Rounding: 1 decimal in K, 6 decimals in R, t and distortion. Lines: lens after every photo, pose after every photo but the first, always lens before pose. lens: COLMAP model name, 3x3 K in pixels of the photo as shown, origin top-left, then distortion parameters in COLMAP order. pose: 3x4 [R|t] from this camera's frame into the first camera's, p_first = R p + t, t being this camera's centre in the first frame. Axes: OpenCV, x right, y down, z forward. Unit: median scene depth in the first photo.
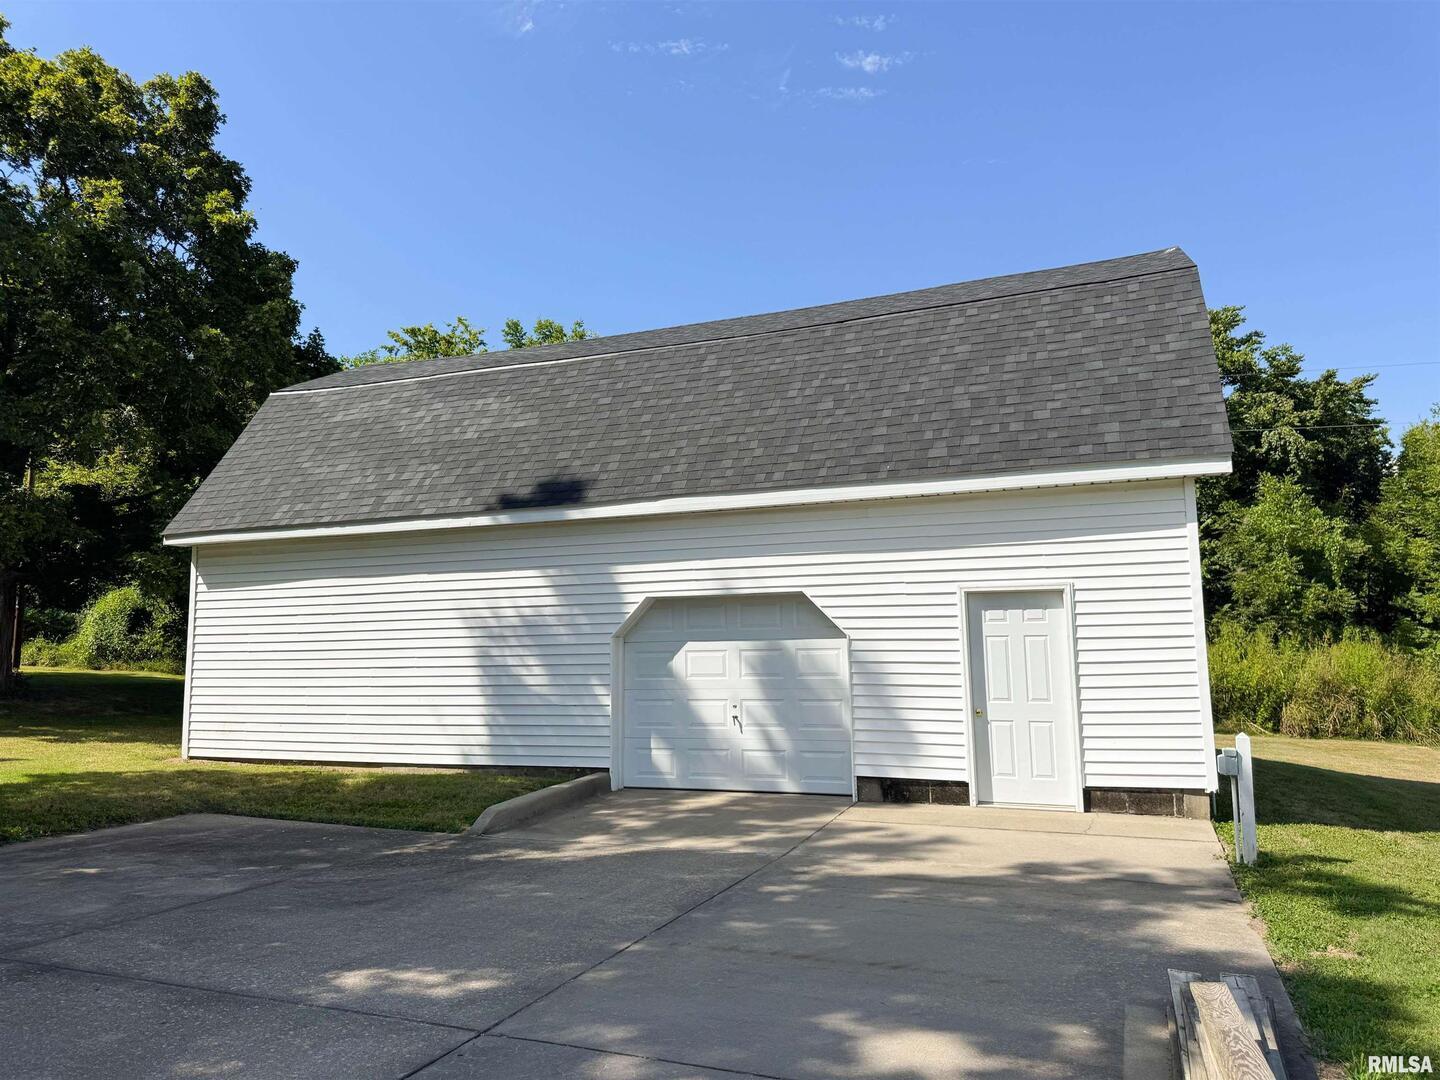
lens RADIAL K [[994.0, 0, 717.5], [0, 994.0, 539.6], [0, 0, 1]] dist [0.002240, -0.001007]
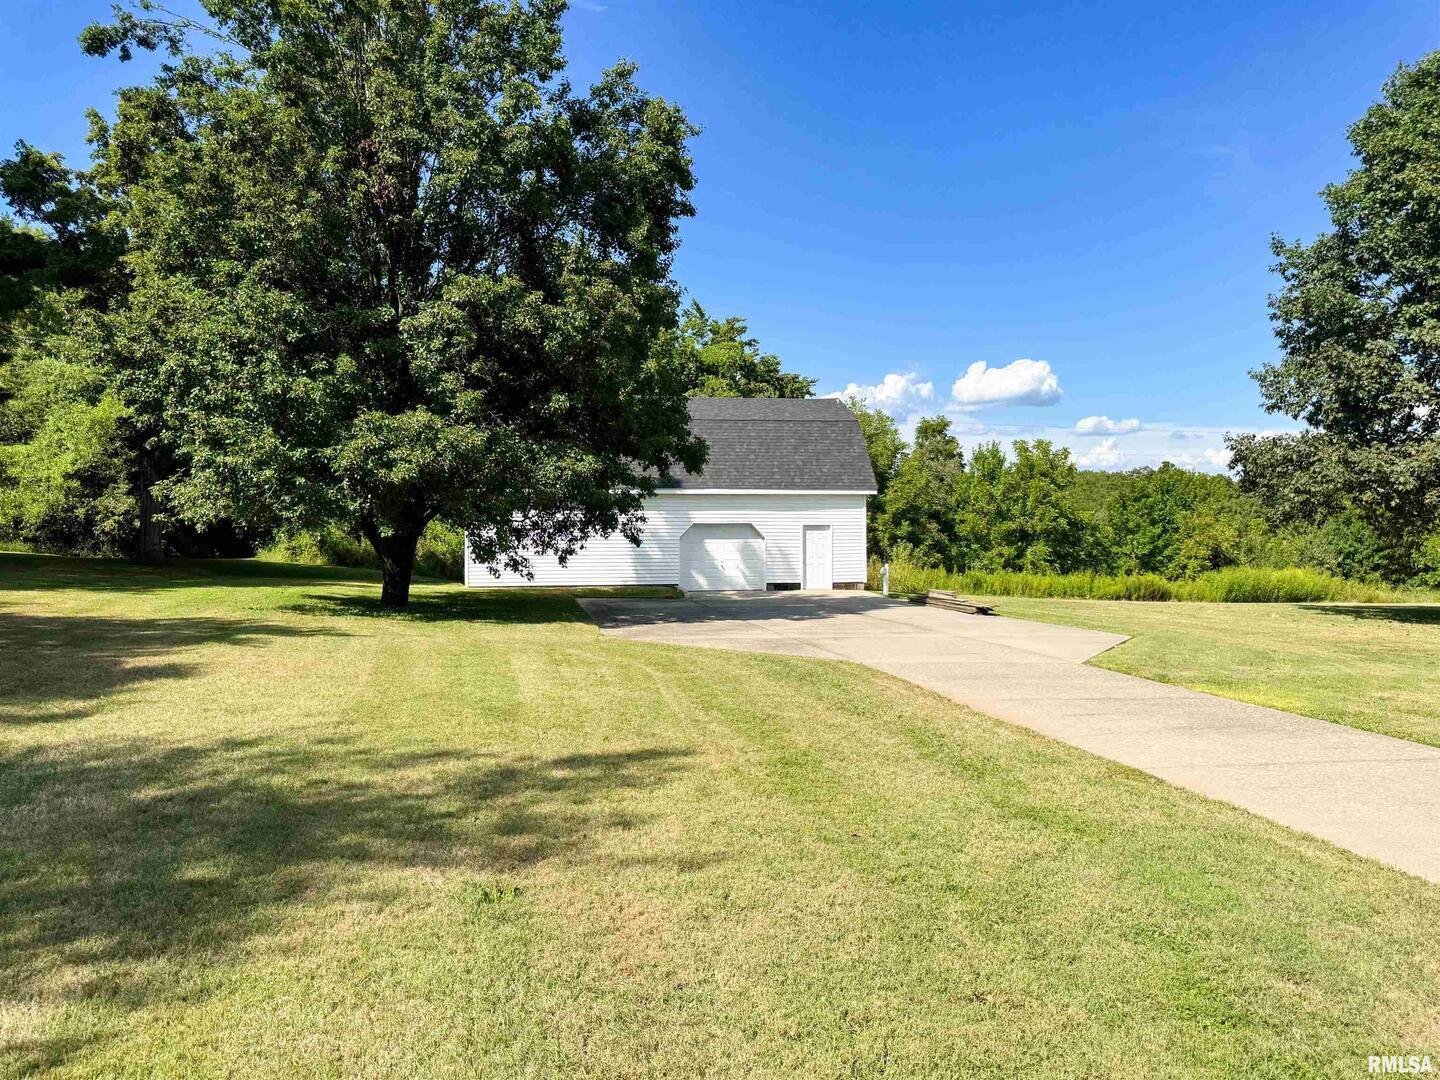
lens RADIAL K [[994.0, 0, 720.7], [0, 994.0, 540.6], [0, 0, 1]] dist [0.002240, -0.001007]
pose [[0.839921, 0.011091, 0.542596, -1.623549], [-0.072933, 0.993029, 0.092599, -0.165295], [-0.537786, -0.117349, 0.834874, -1.461383]]
